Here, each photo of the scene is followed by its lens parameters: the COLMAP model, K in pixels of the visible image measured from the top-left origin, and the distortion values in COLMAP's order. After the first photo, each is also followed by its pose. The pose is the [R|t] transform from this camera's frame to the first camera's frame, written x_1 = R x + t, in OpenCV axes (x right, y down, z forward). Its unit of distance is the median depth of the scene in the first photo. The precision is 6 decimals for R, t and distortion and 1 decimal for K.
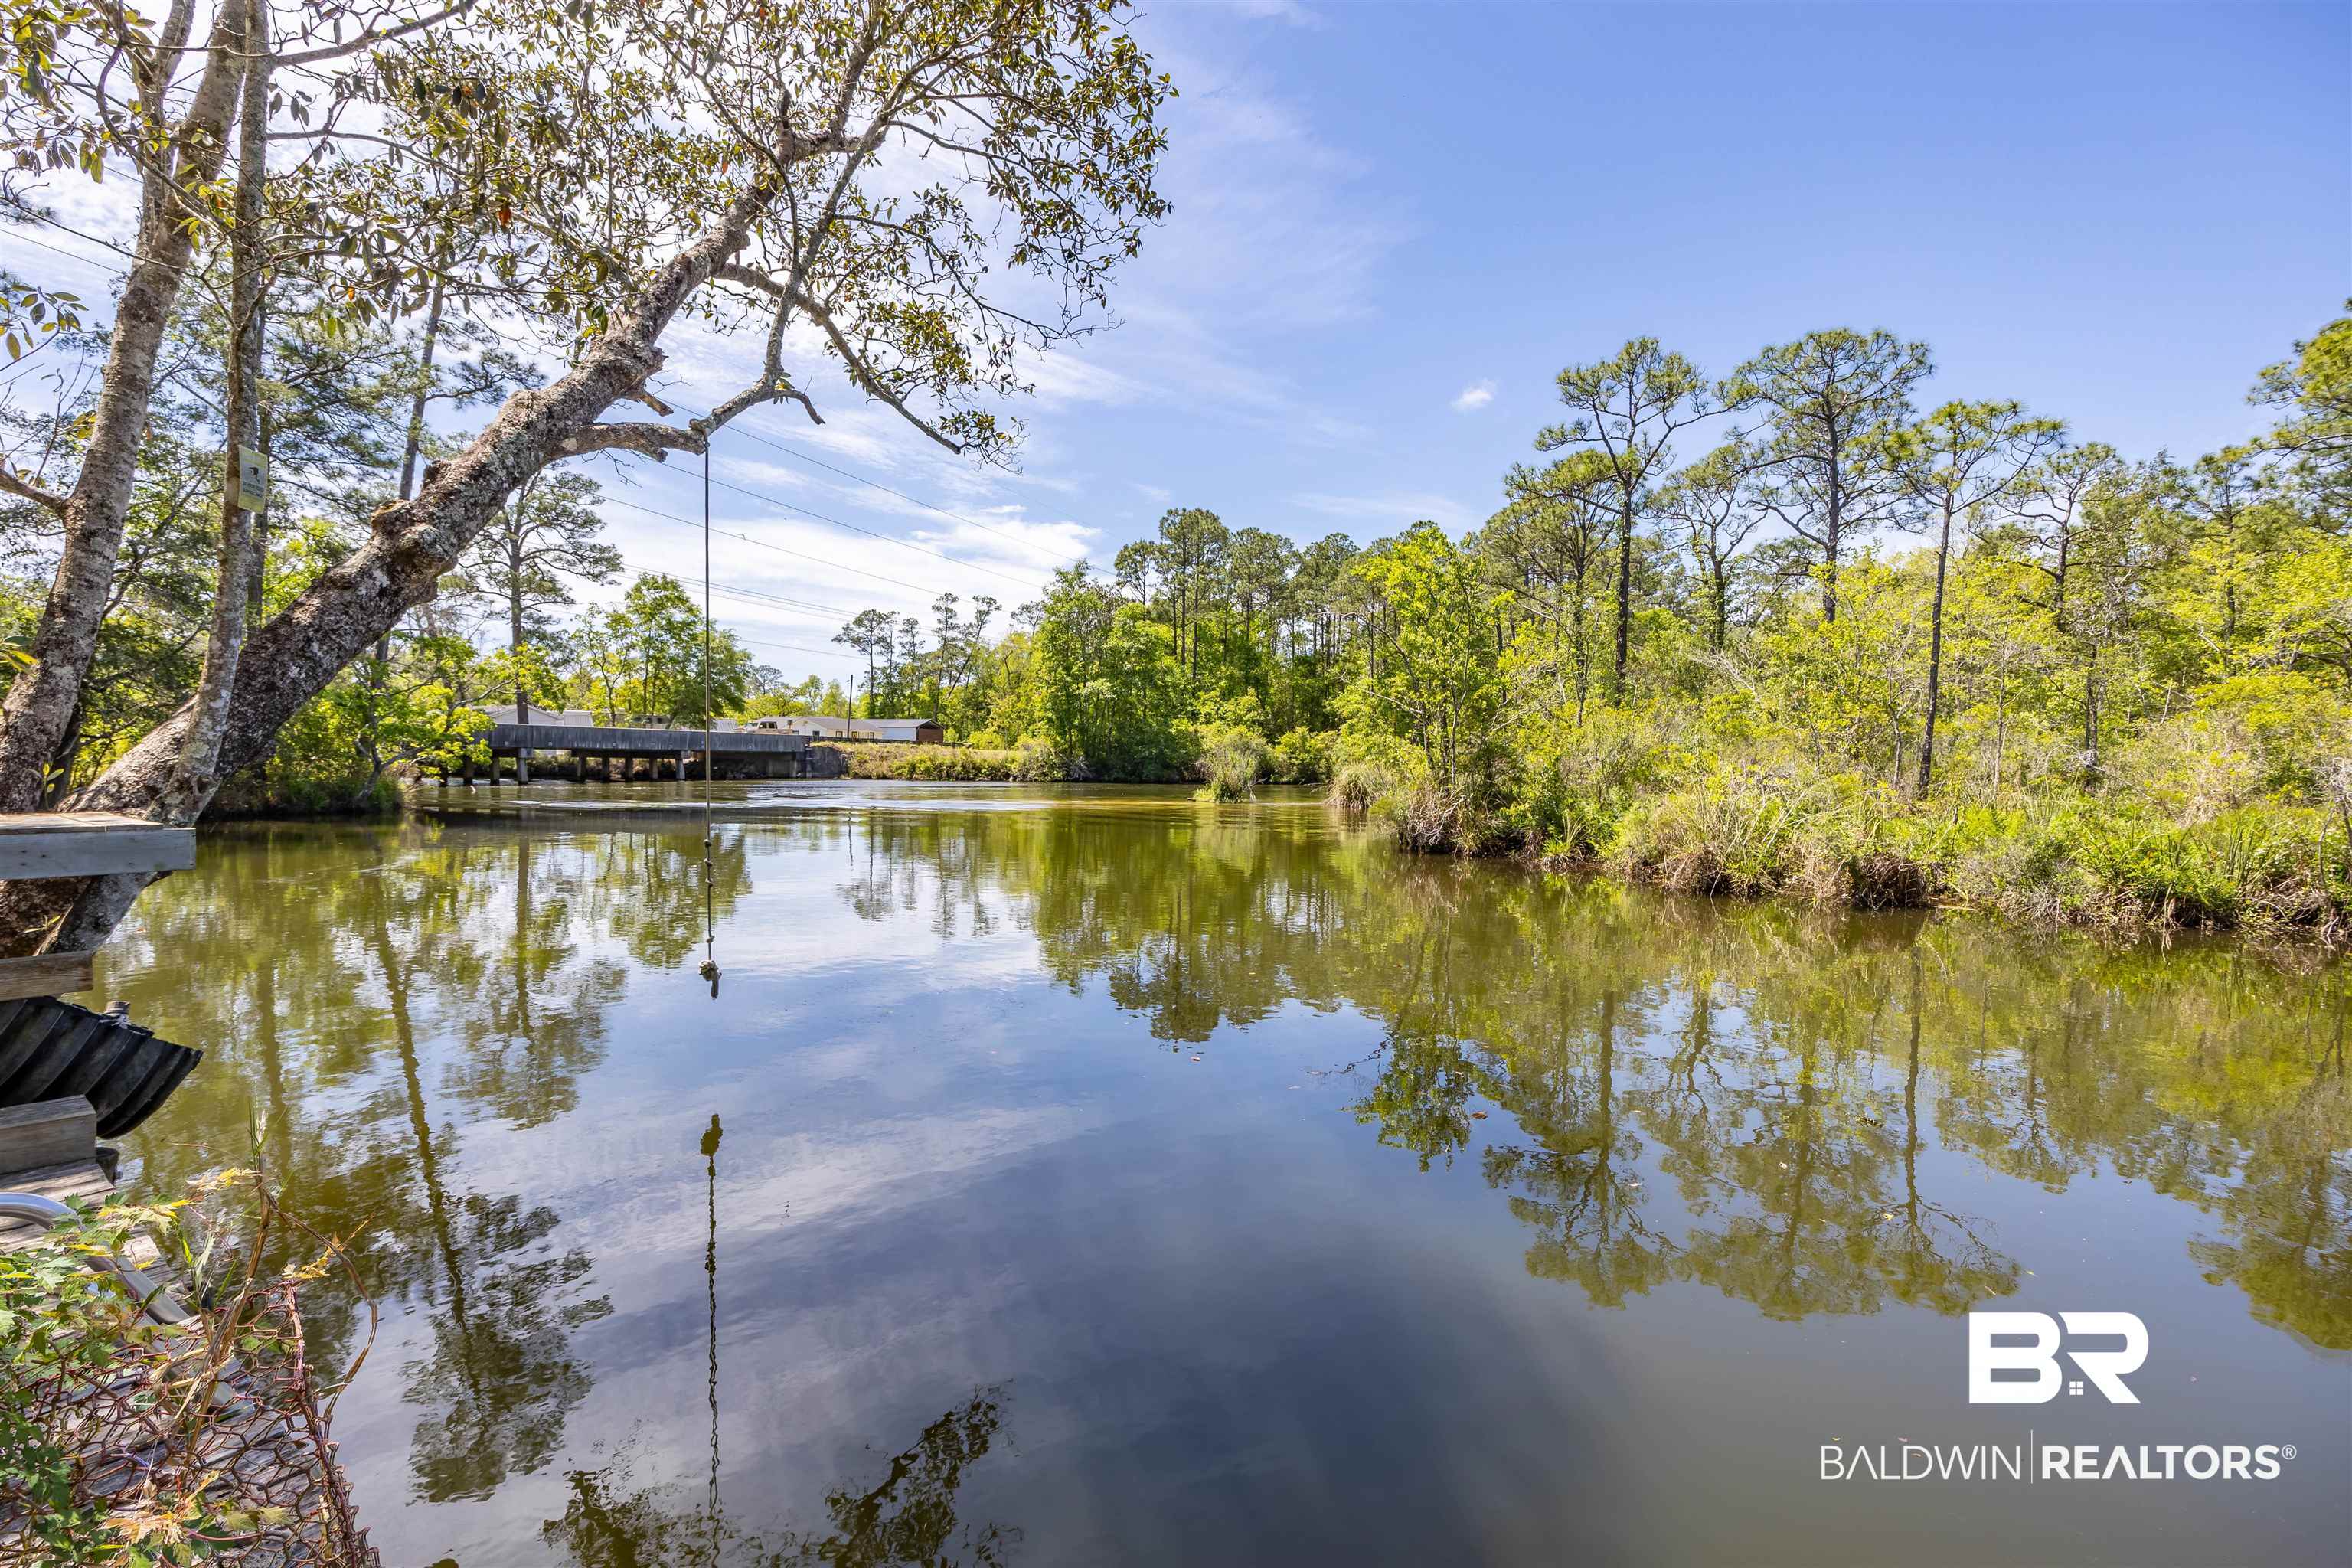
lens RADIAL K [[1015.5, 0, 1116.7], [0, 1015.5, 783.5], [0, 0, 1]] dist [-0.007118, -0.002012]
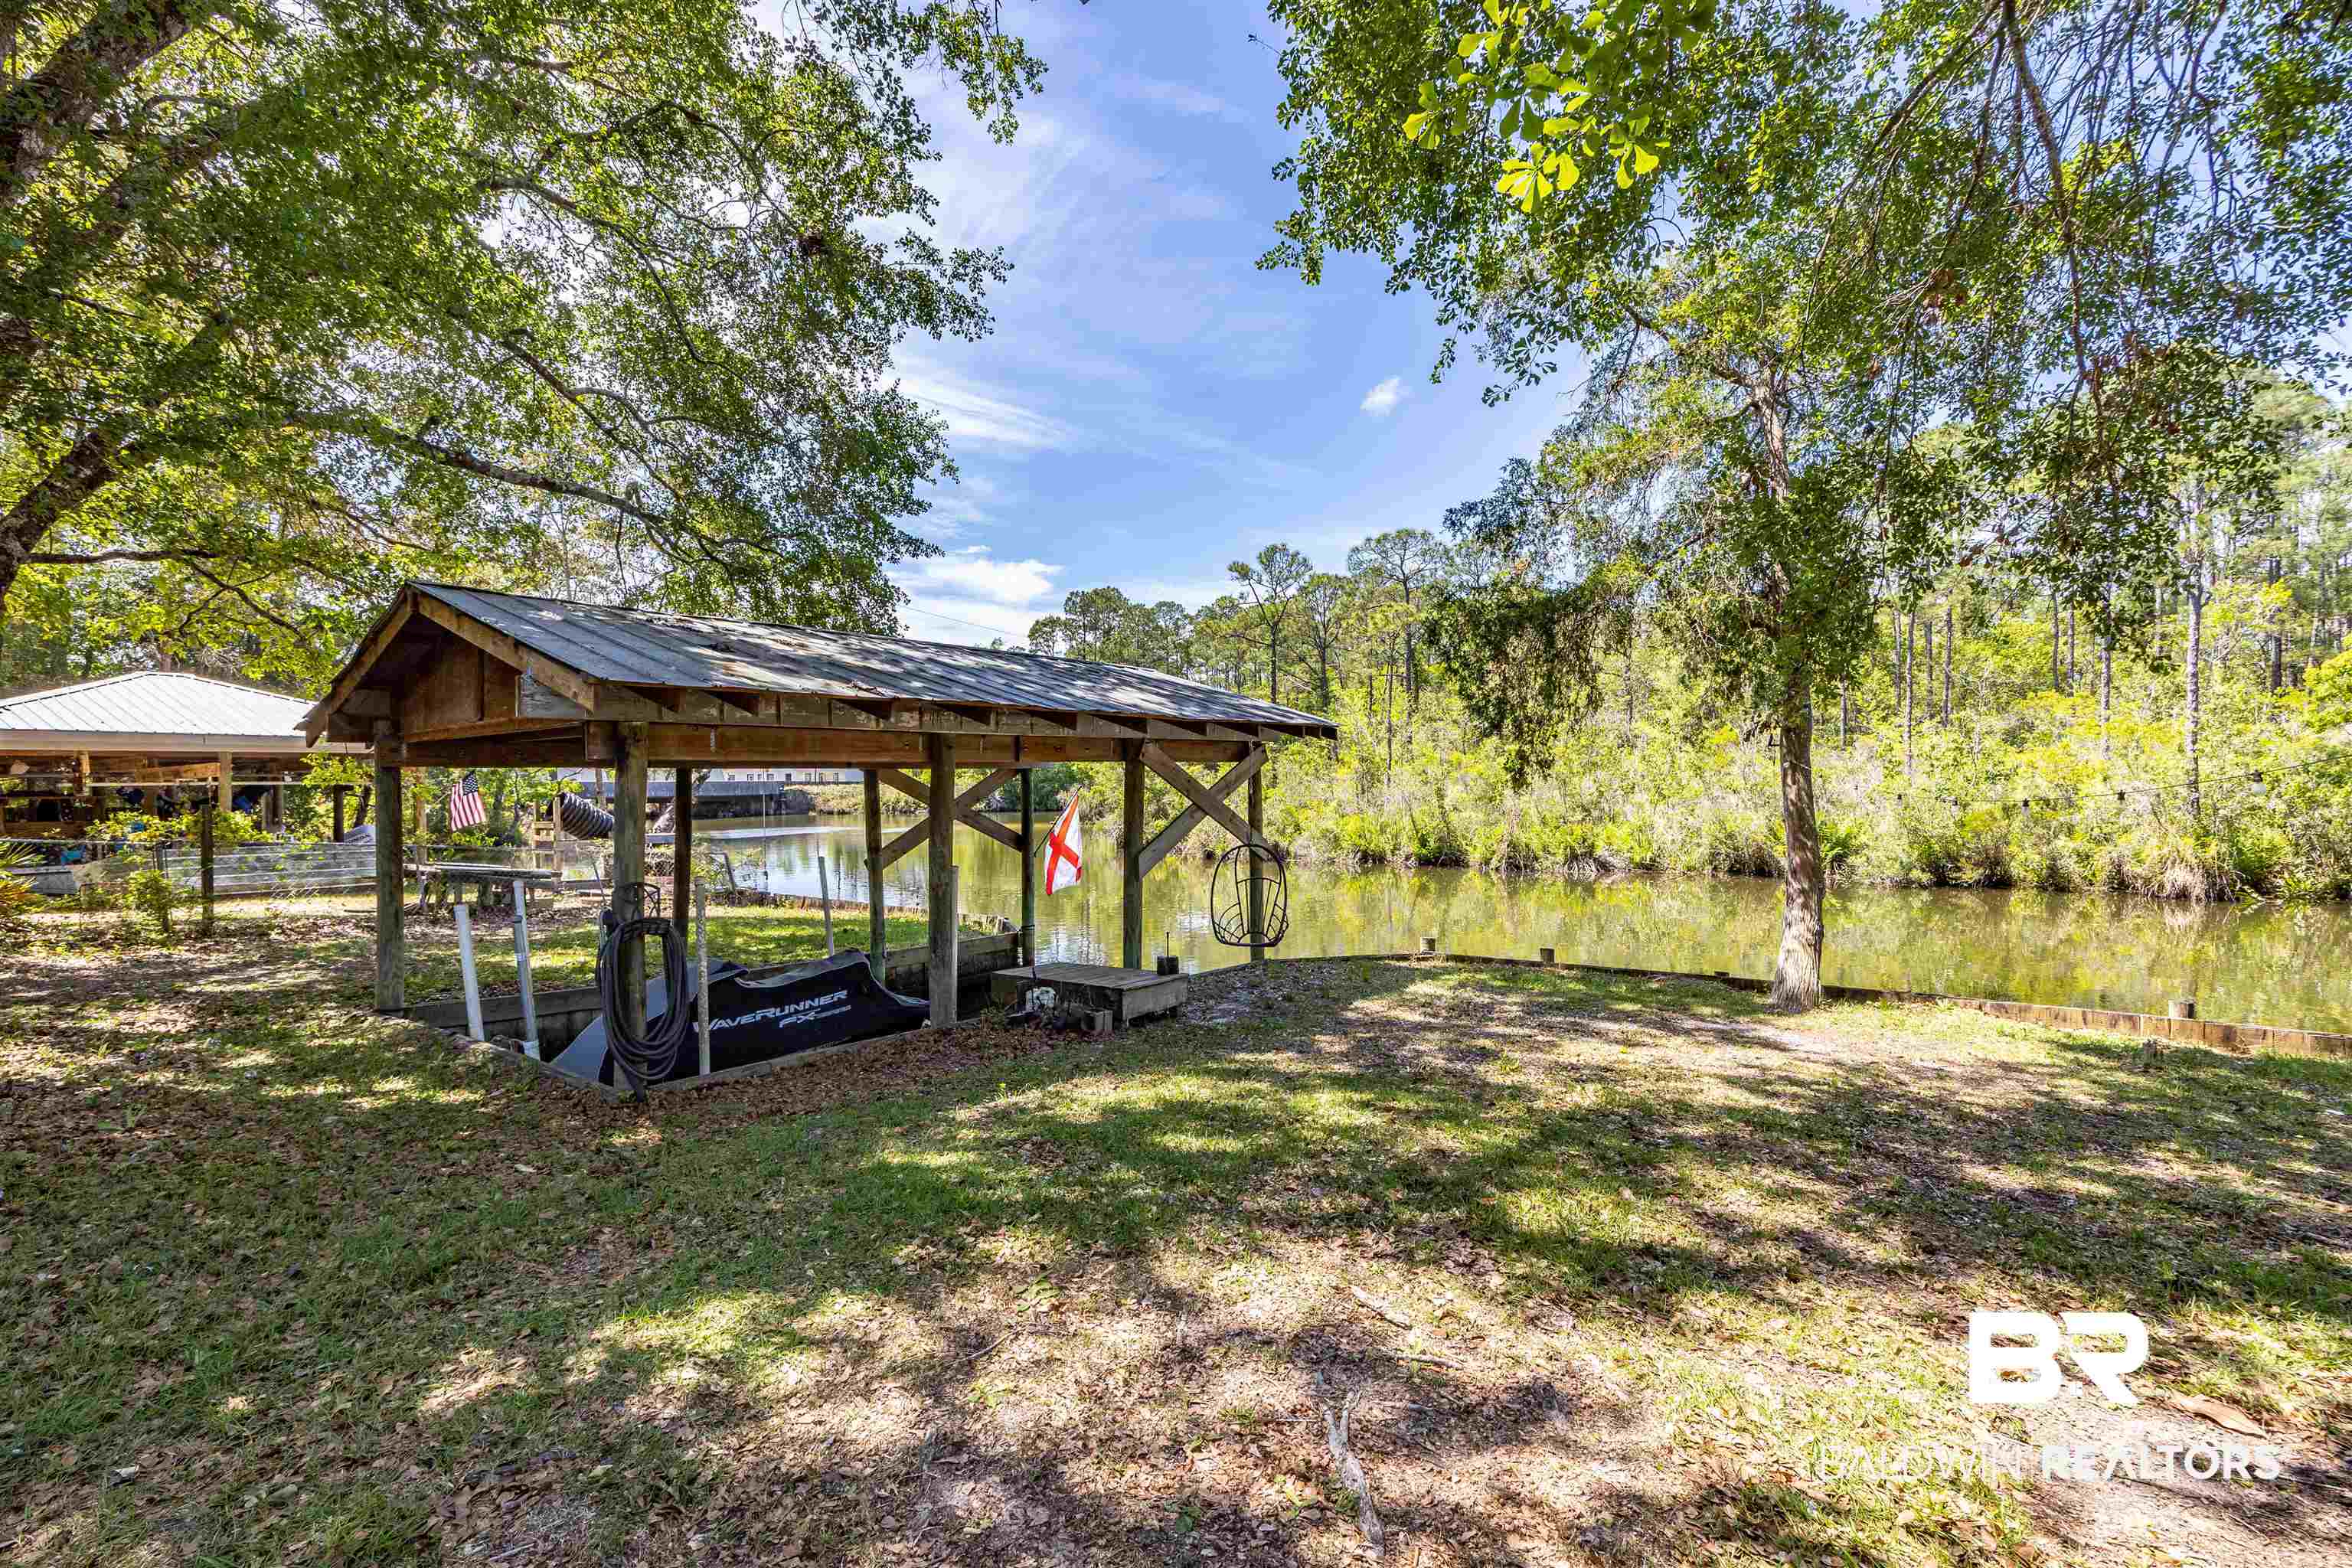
lens RADIAL K [[1015.5, 0, 1175.7], [0, 1015.5, 771.1], [0, 0, 1]] dist [-0.007118, -0.002012]
pose [[0.996799, -0.032768, 0.072922, 0.079768], [0.035152, 0.998881, -0.031642, -0.002675], [-0.071803, 0.034104, 0.996836, -0.251834]]
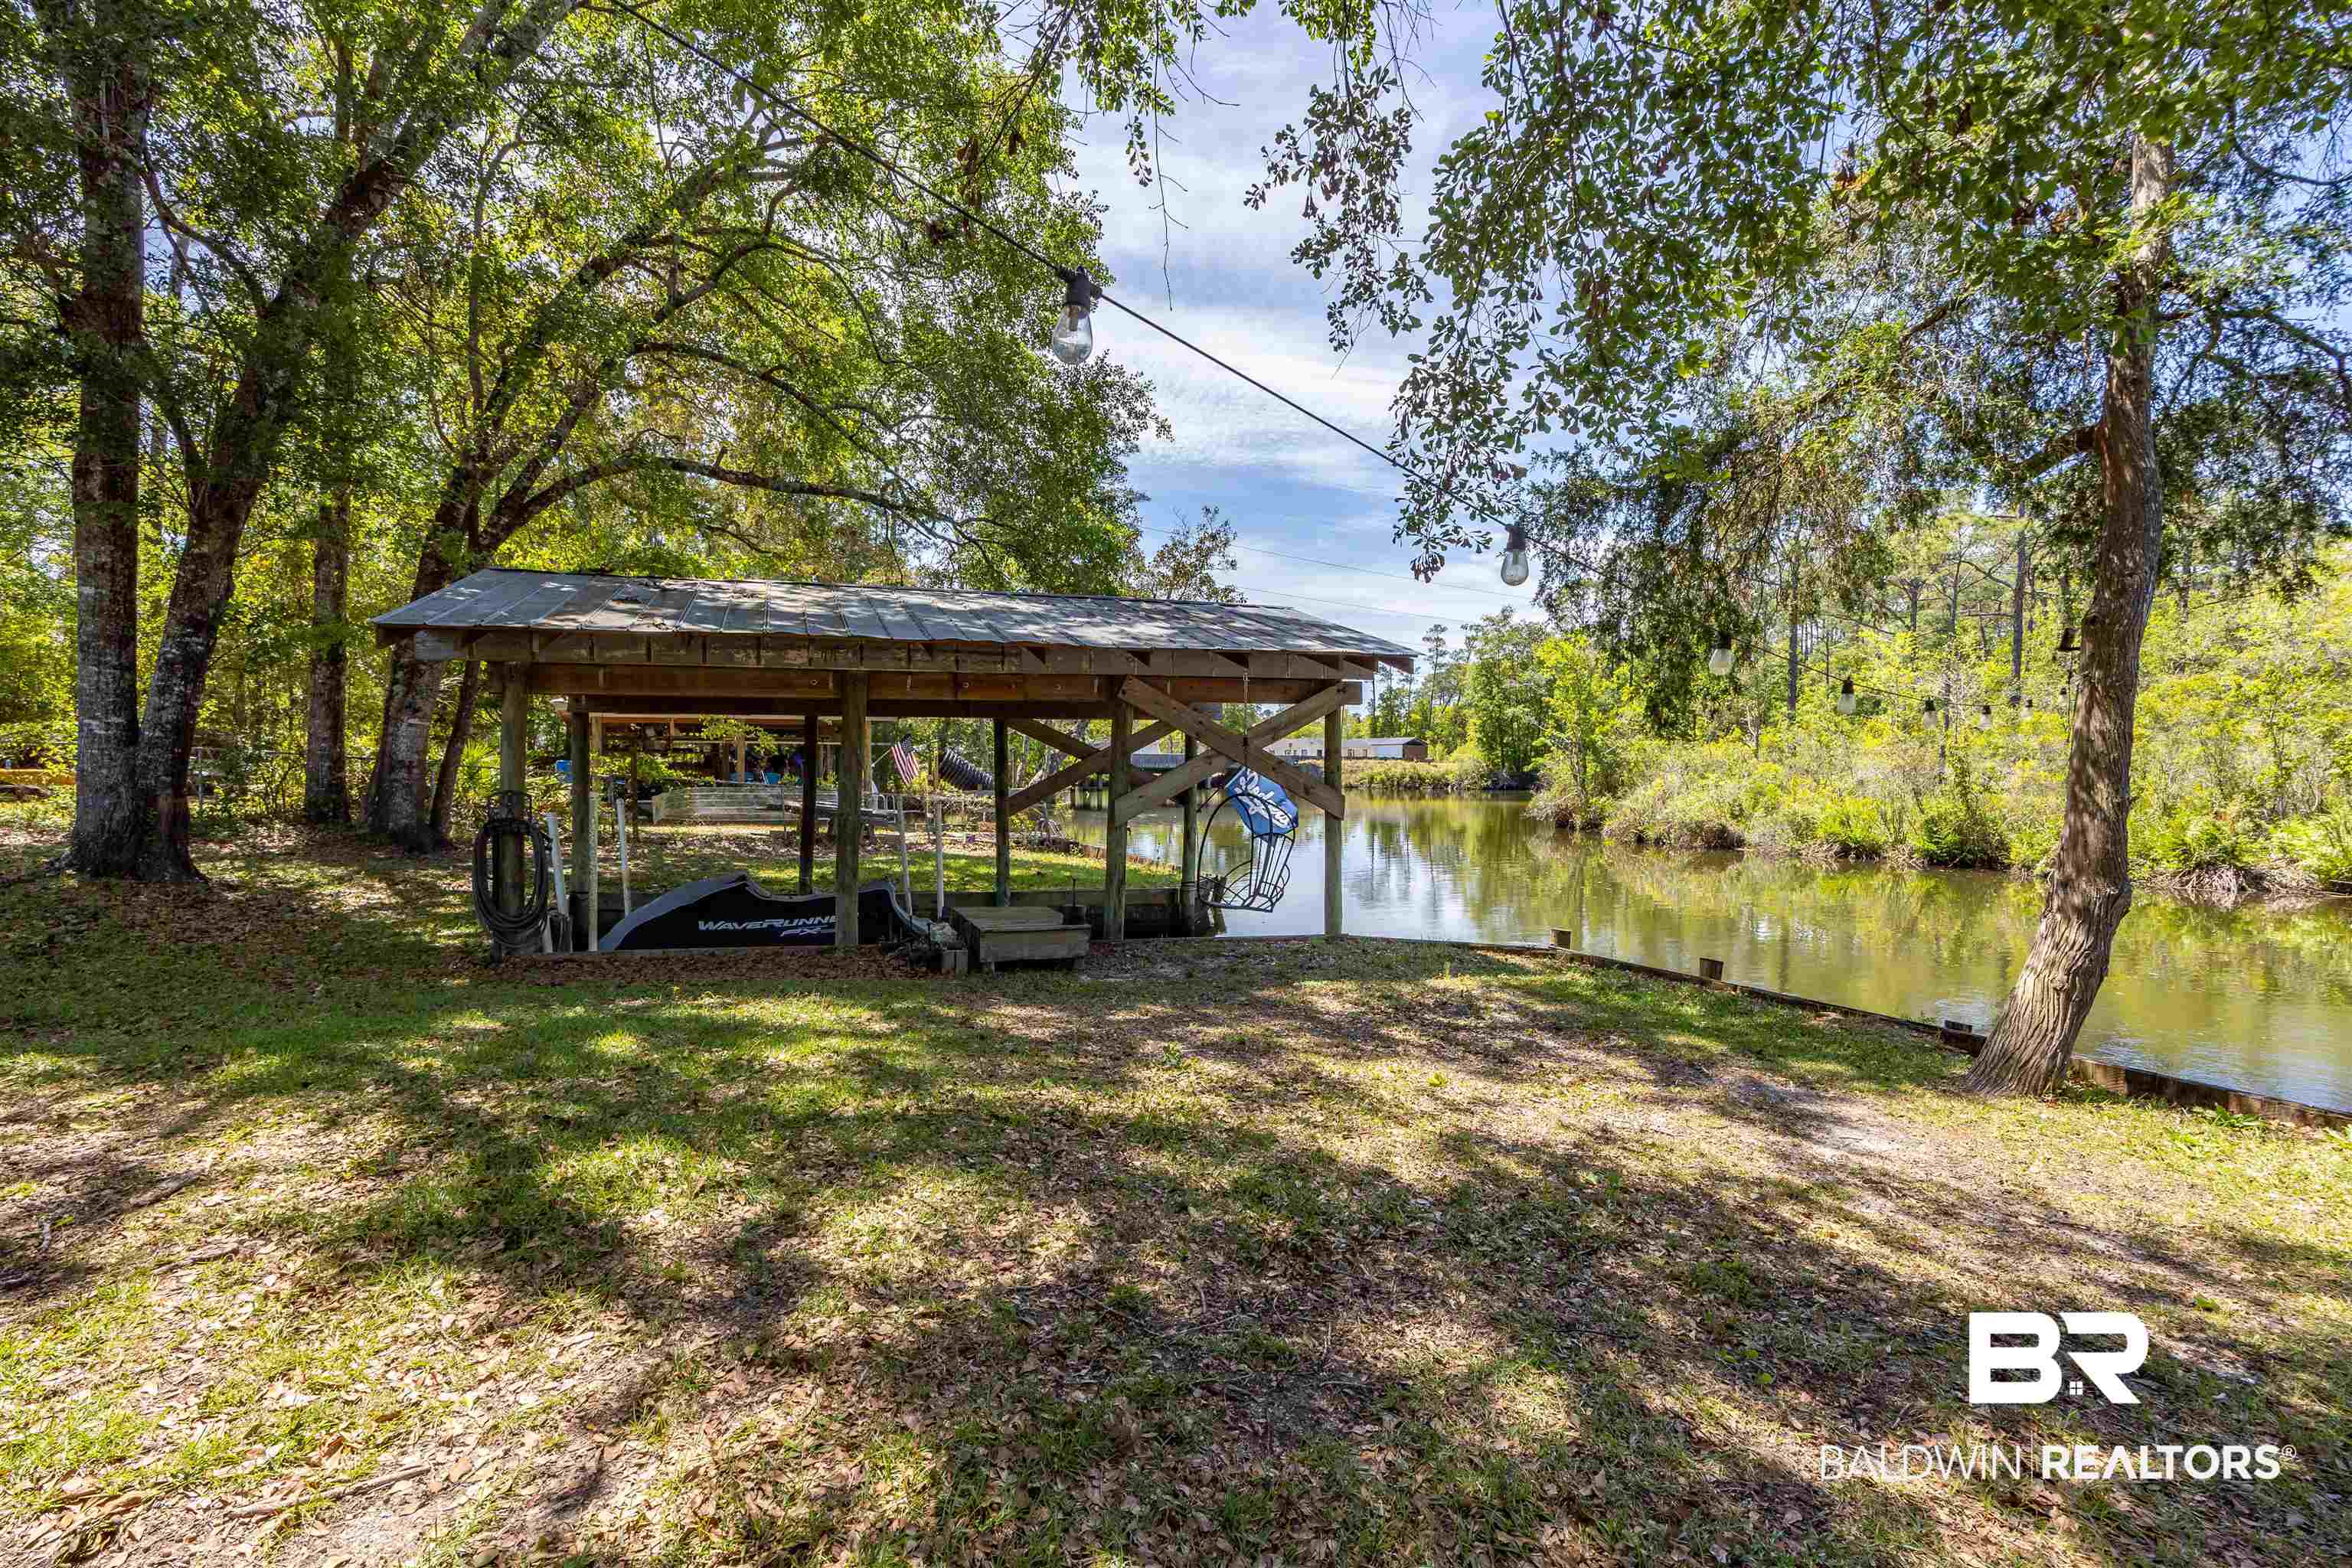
lens RADIAL K [[1015.5, 0, 1155.2], [0, 1015.5, 780.5], [0, 0, 1]] dist [-0.007118, -0.002012]
pose [[0.875167, -0.013299, -0.483638, 0.153963], [0.007007, 0.999866, -0.014813, 0.003525], [0.483770, 0.009575, 0.875143, -0.225125]]
